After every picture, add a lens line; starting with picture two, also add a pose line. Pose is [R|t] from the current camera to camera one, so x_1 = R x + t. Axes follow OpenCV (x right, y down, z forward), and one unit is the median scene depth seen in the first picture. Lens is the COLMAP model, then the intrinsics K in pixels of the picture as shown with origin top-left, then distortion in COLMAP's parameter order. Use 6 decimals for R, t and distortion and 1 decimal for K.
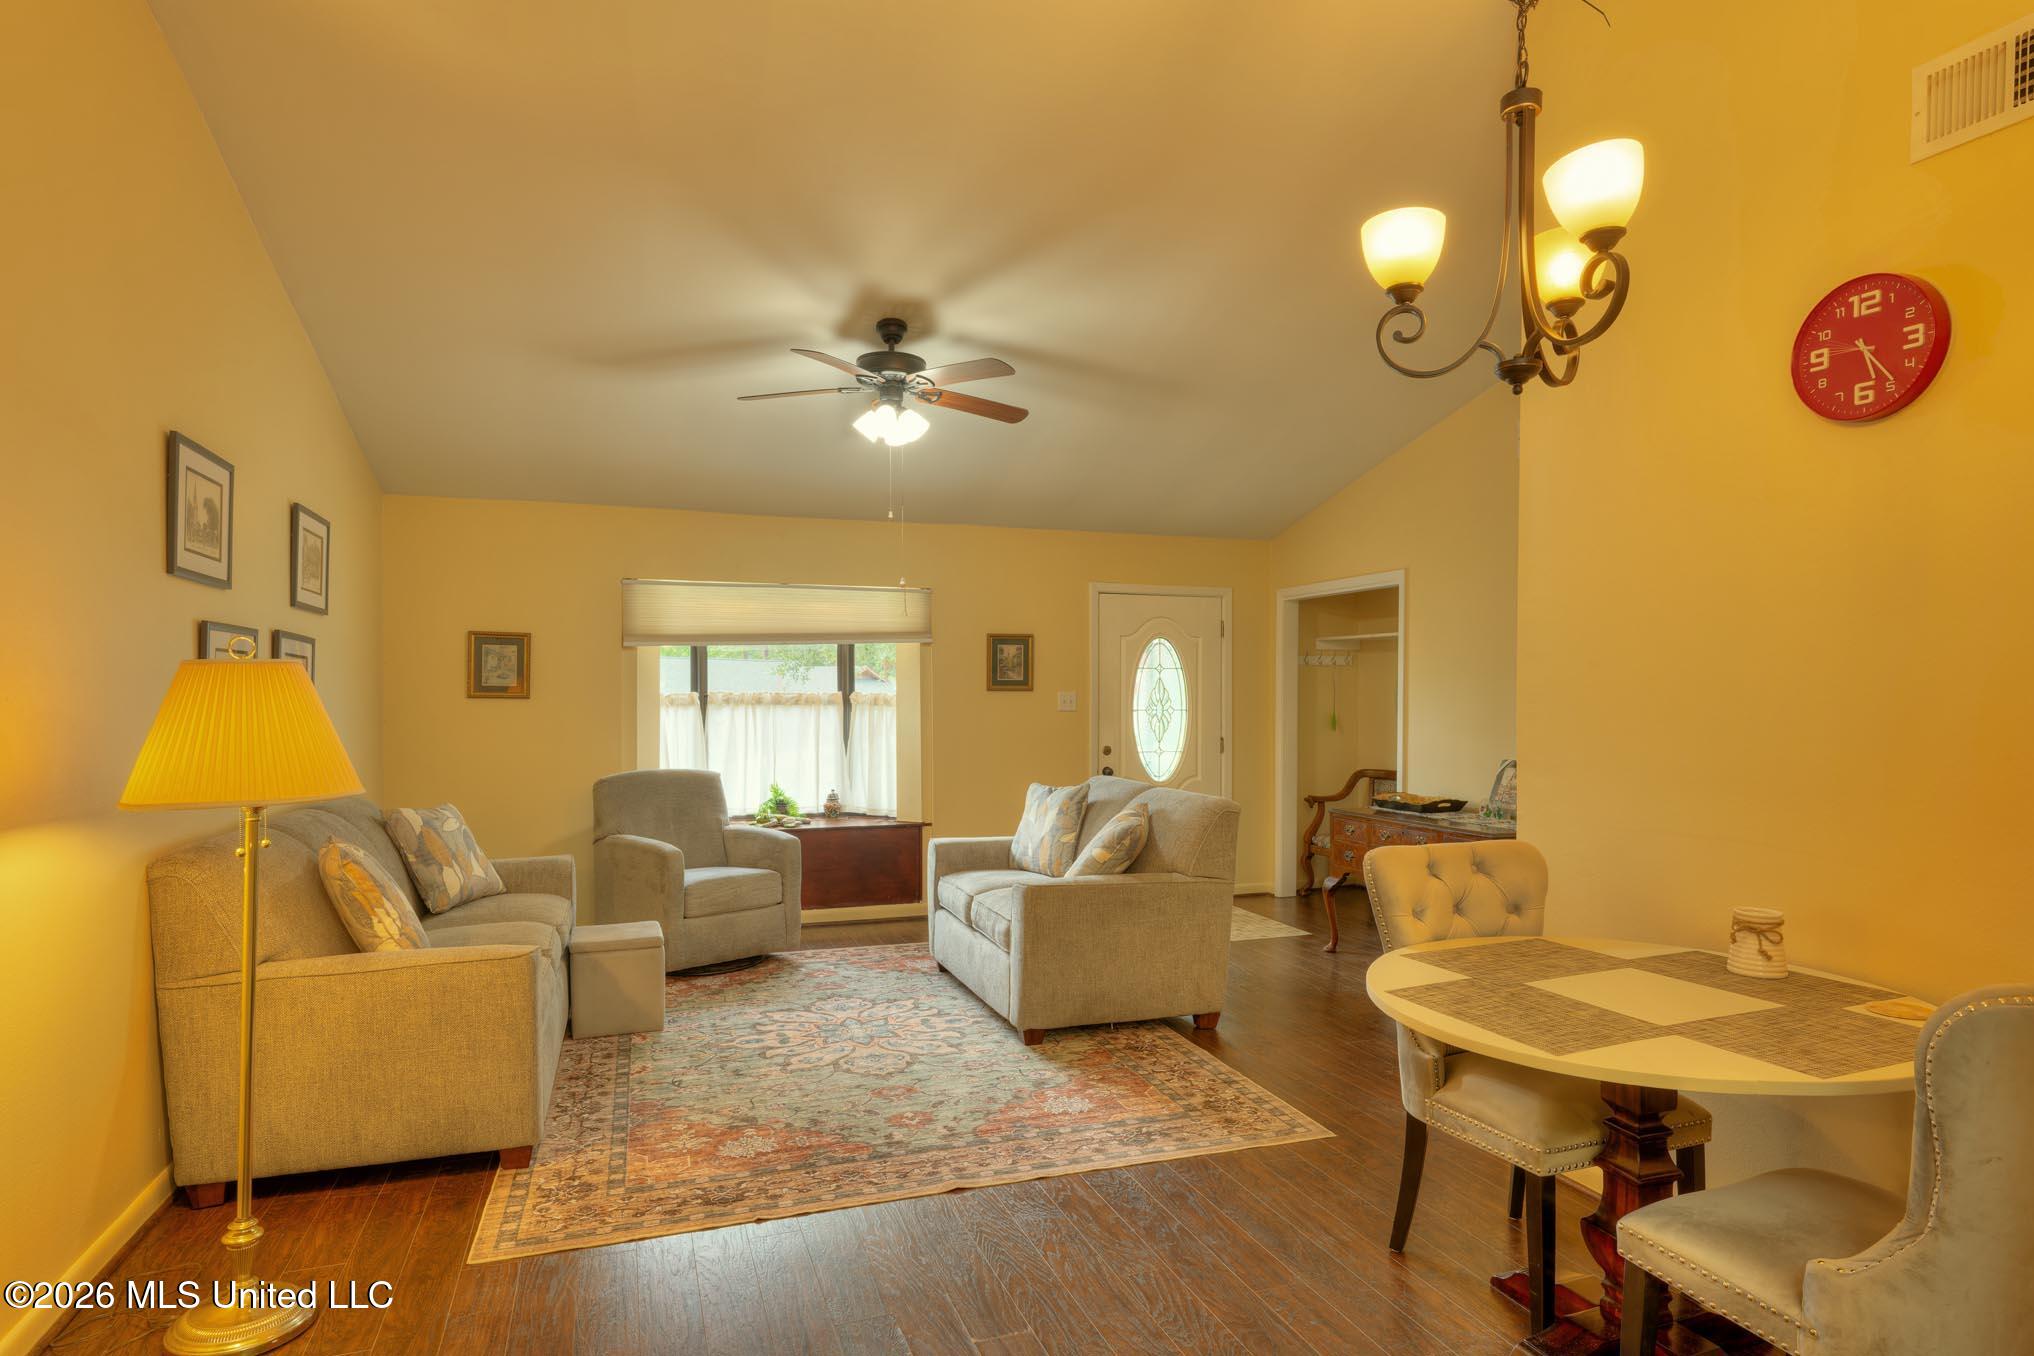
lens RADIAL K [[1118.3, 0, 1011.8], [0, 1118.3, 704.3], [0, 0, 1]] dist [0.001634, 0.000342]
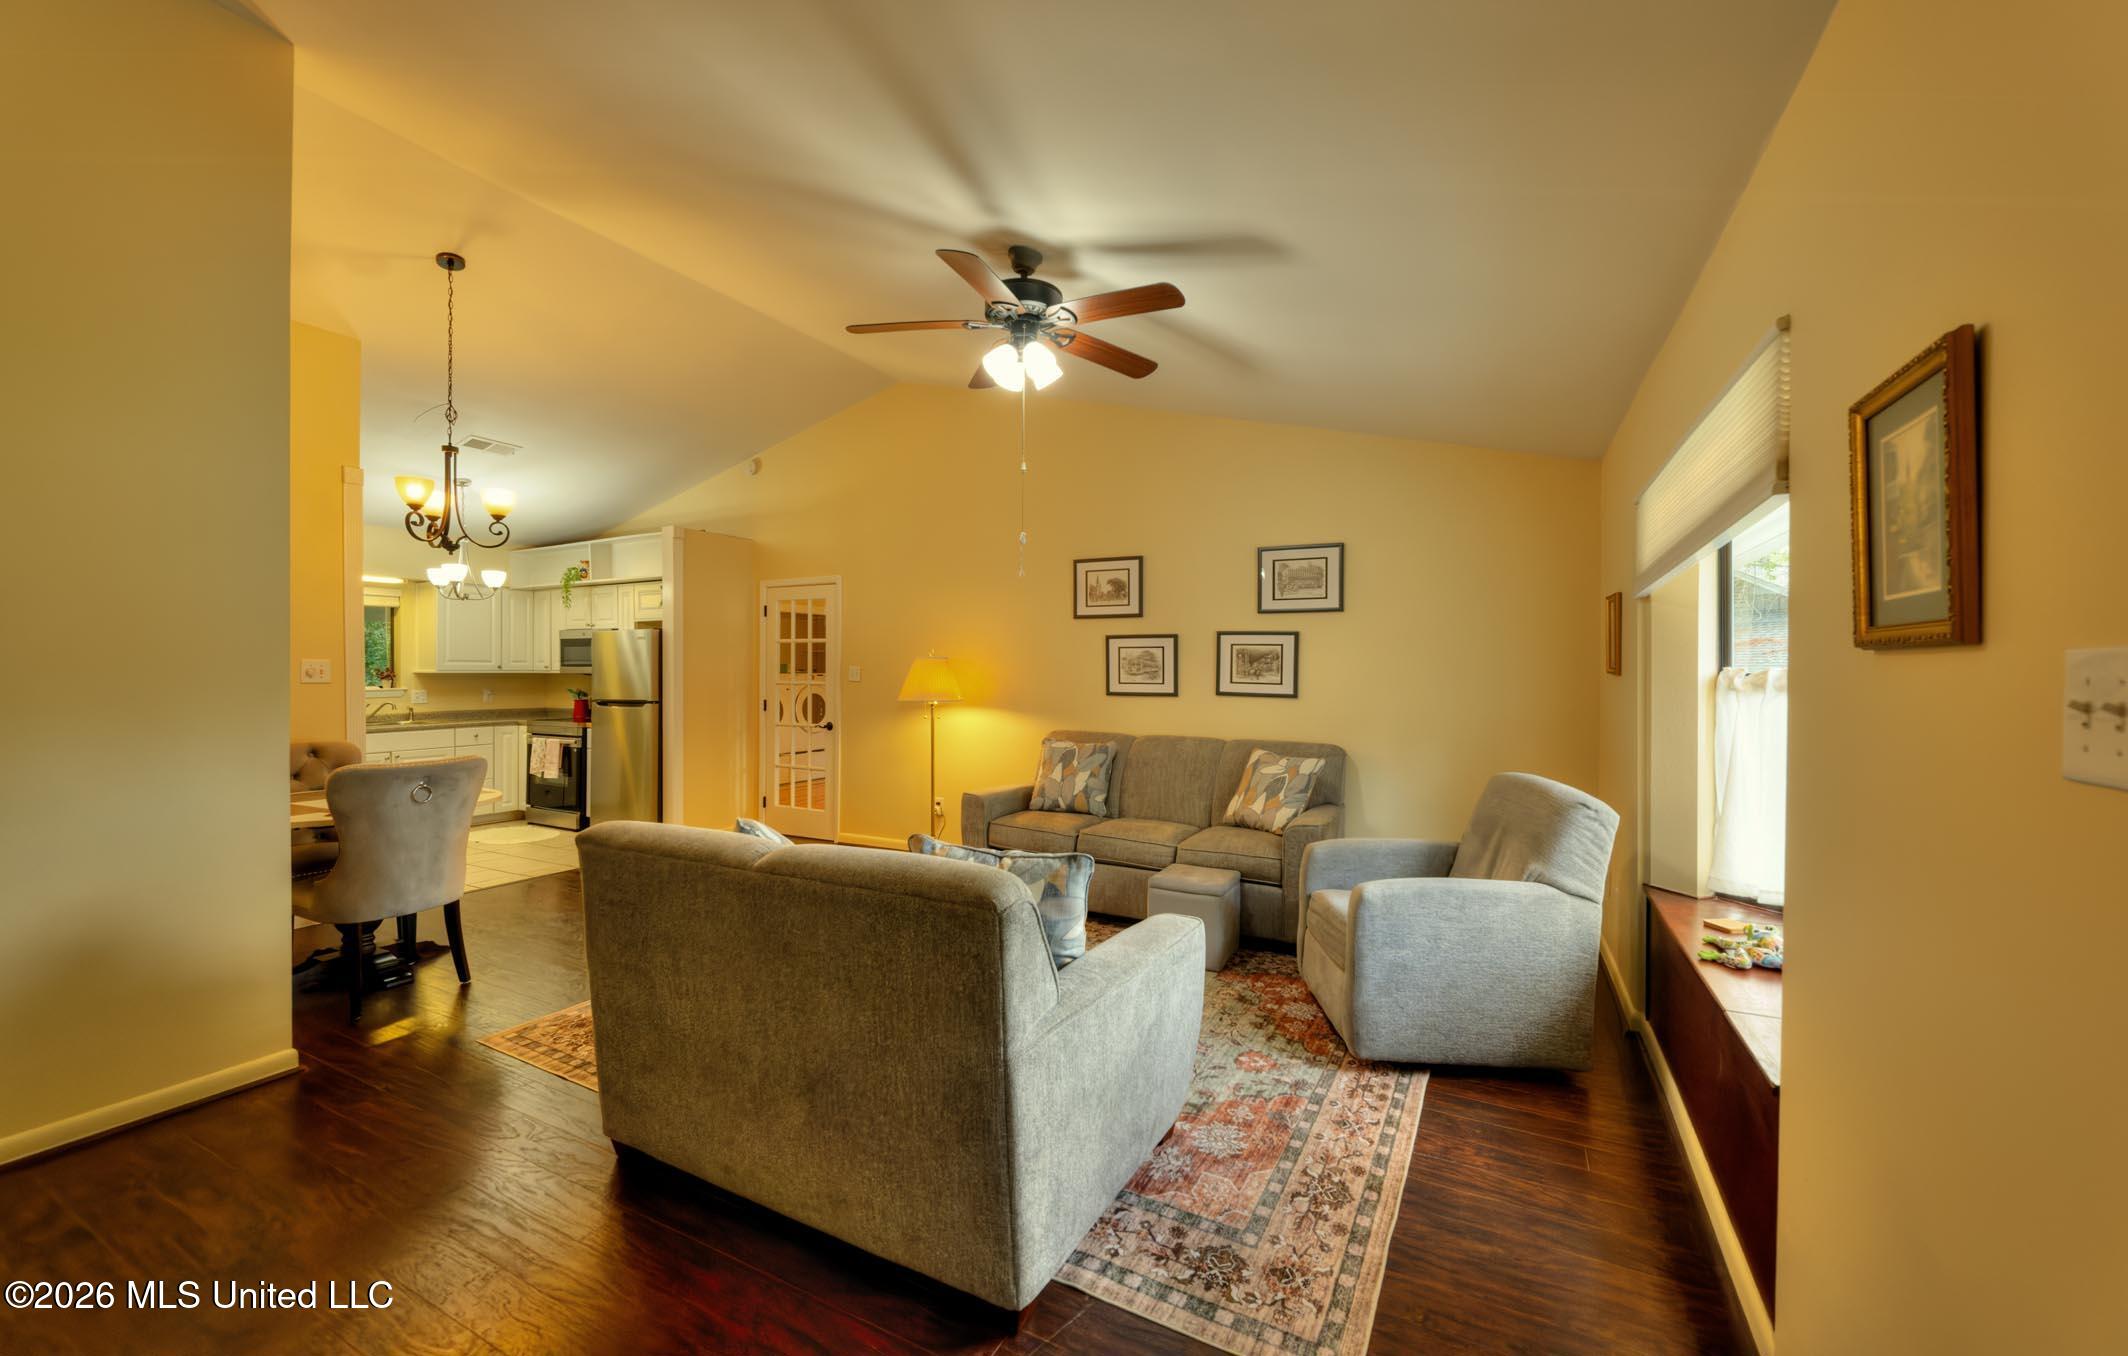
lens RADIAL K [[824.0, 0, 1070.3], [0, 824.0, 672.7], [0, 0, 1]] dist [0.000121, -0.003575]
pose [[-0.724790, -0.001875, -0.688968, 0.321212], [-0.011420, 0.999892, 0.009292, -0.010374], [0.688875, 0.014603, -0.724733, 1.515745]]
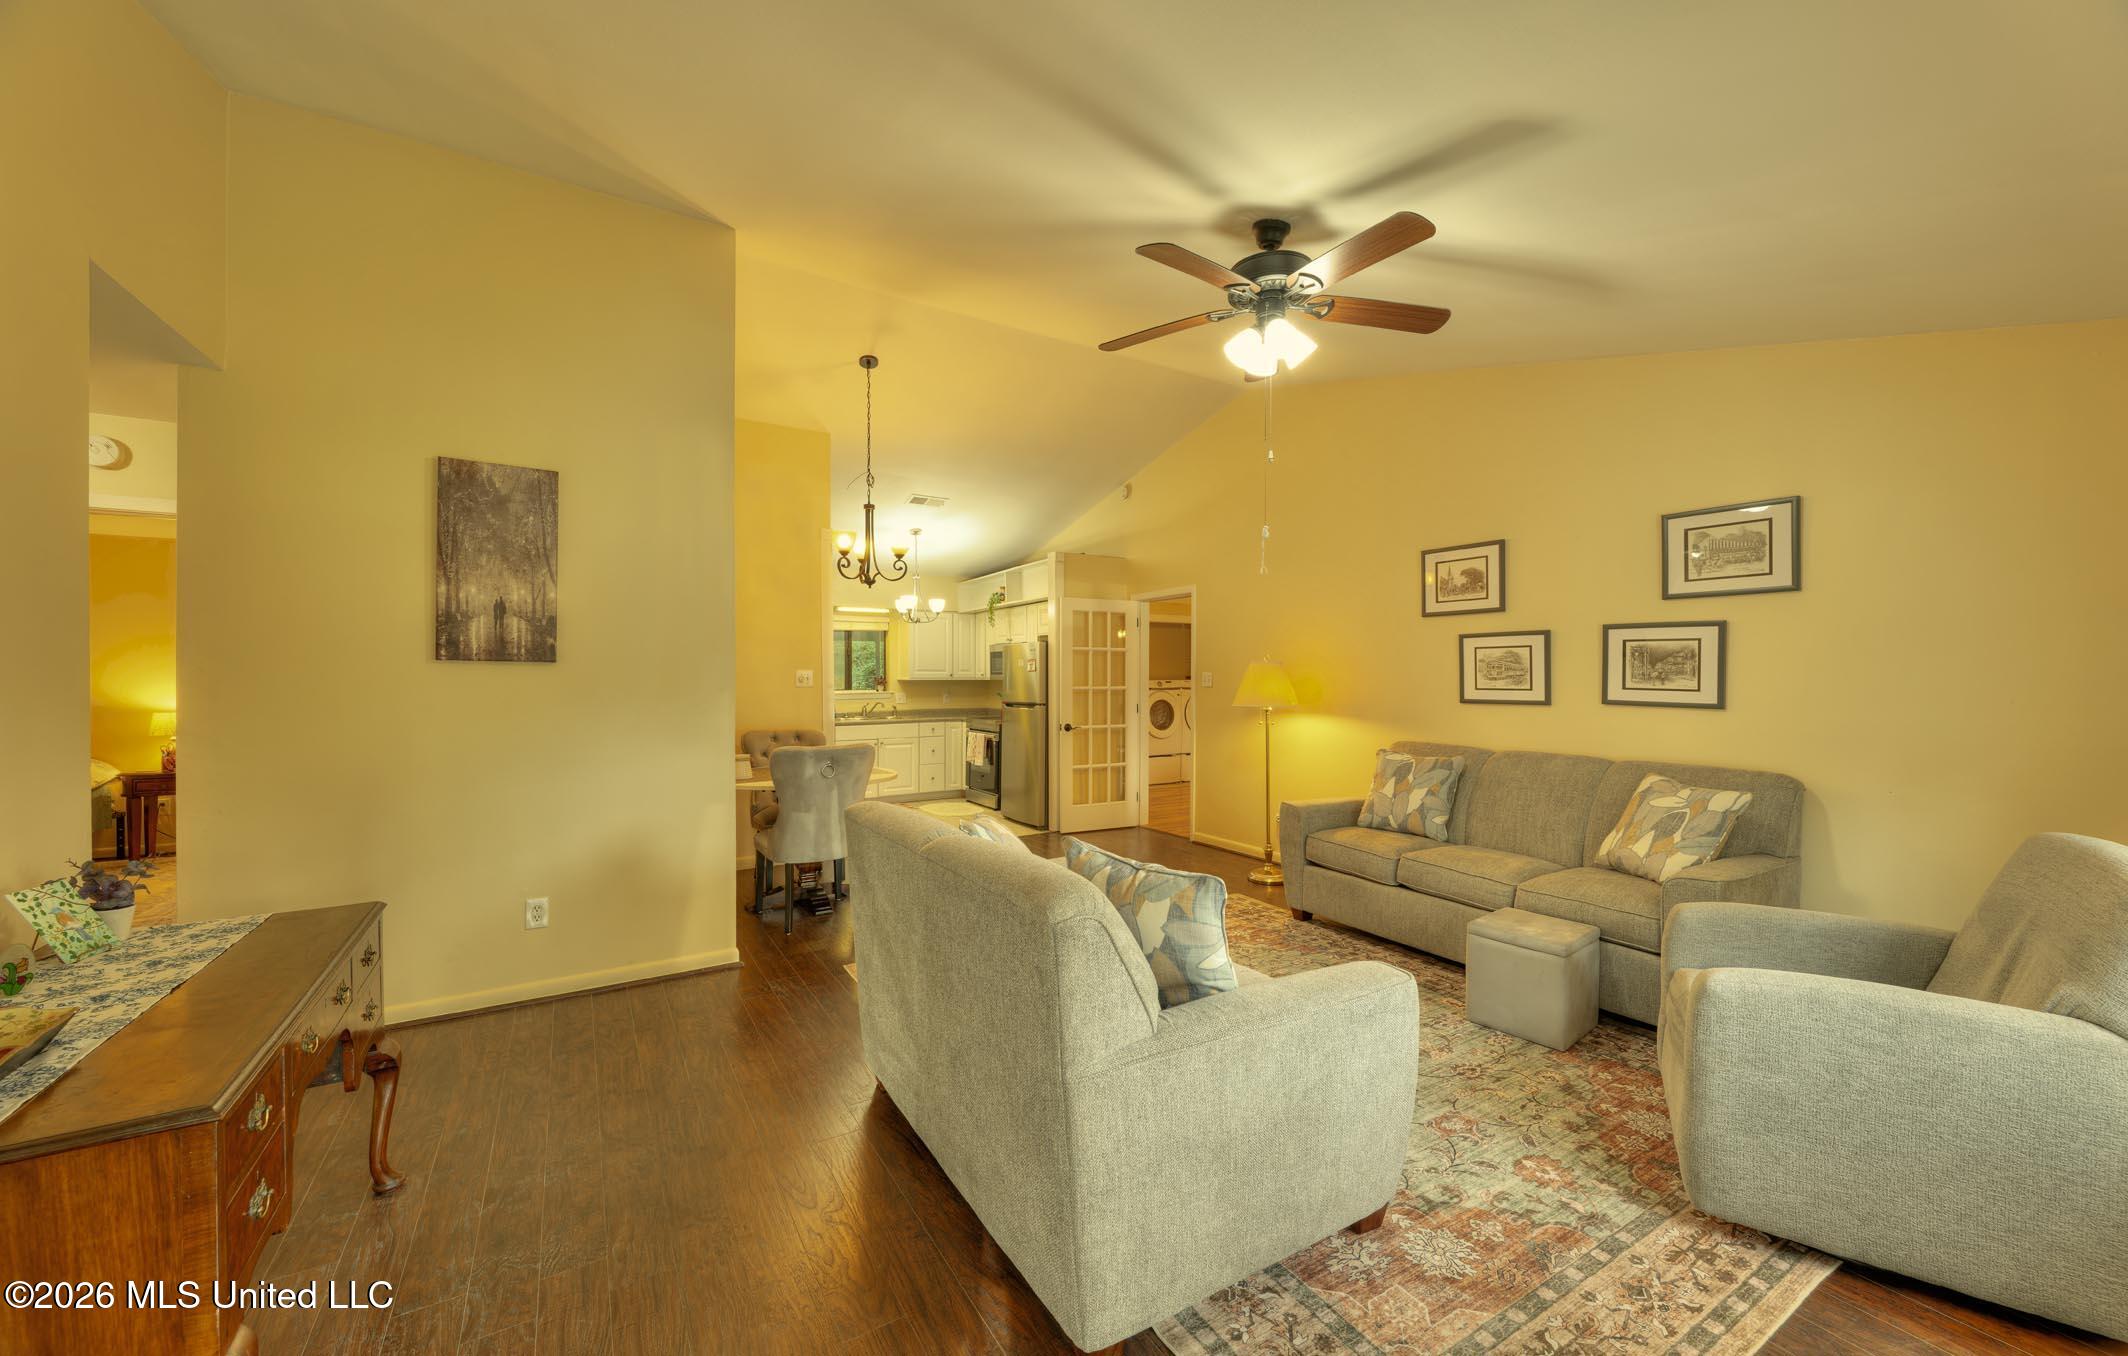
lens RADIAL K [[795.5, 0, 1070.4], [0, 795.5, 677.9], [0, 0, 1]] dist [0.000091, -0.002924]
pose [[-0.974932, 0.000306, -0.222501, 0.170597], [-0.002097, 0.999942, 0.010562, -0.008584], [0.222492, 0.010764, -0.974875, 1.556738]]
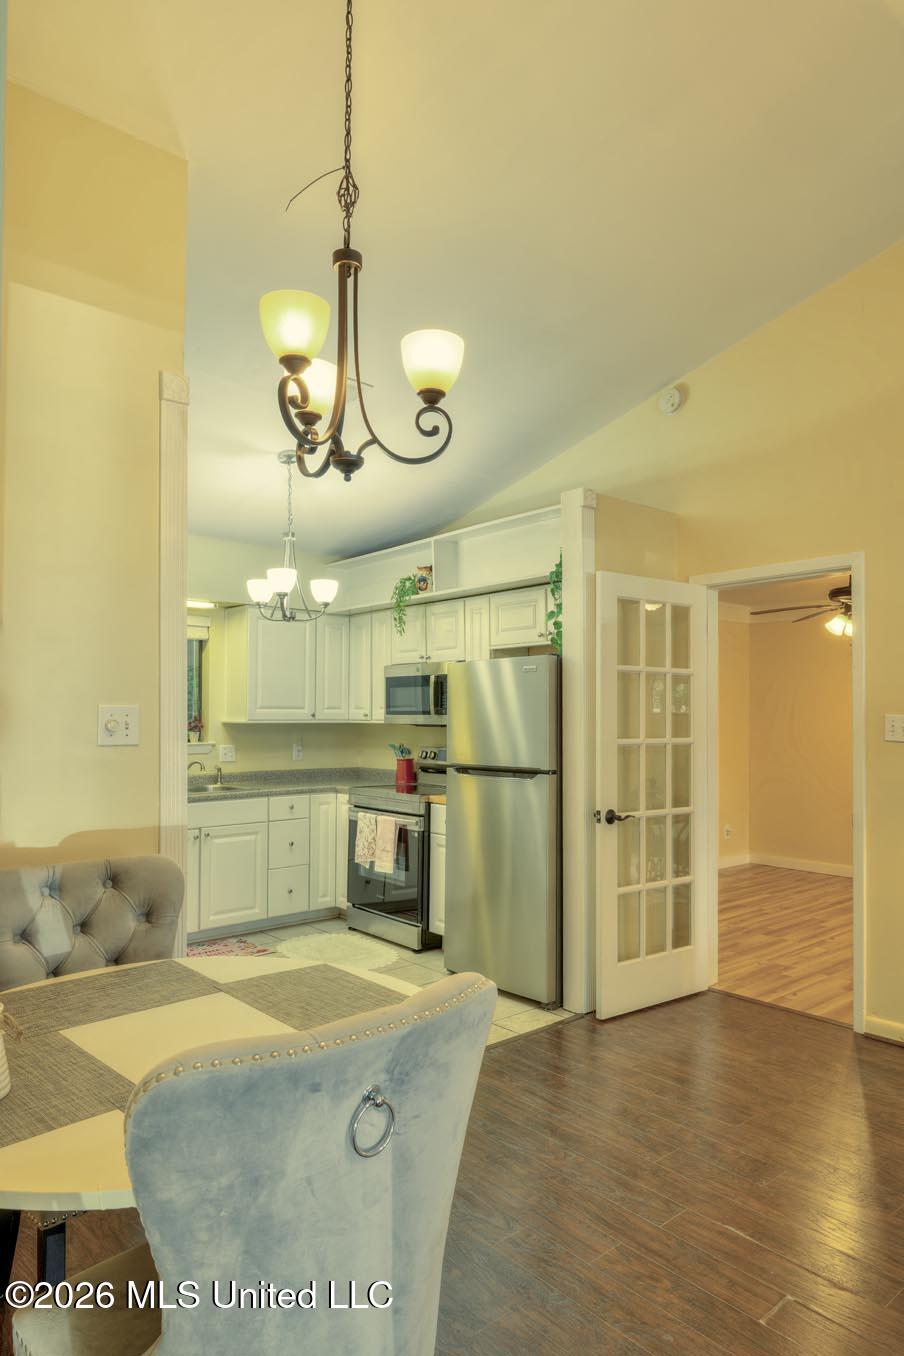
lens RADIAL K [[851.1, 0, 451.7], [0, 851.1, 691.6], [0, 0, 1]] dist [0.002413, -0.000180]
pose [[-0.927893, -0.015726, -0.372515, 0.304725], [-0.009236, 0.999773, -0.019201, -0.006508], [0.372733, -0.014376, -0.927827, 0.841282]]
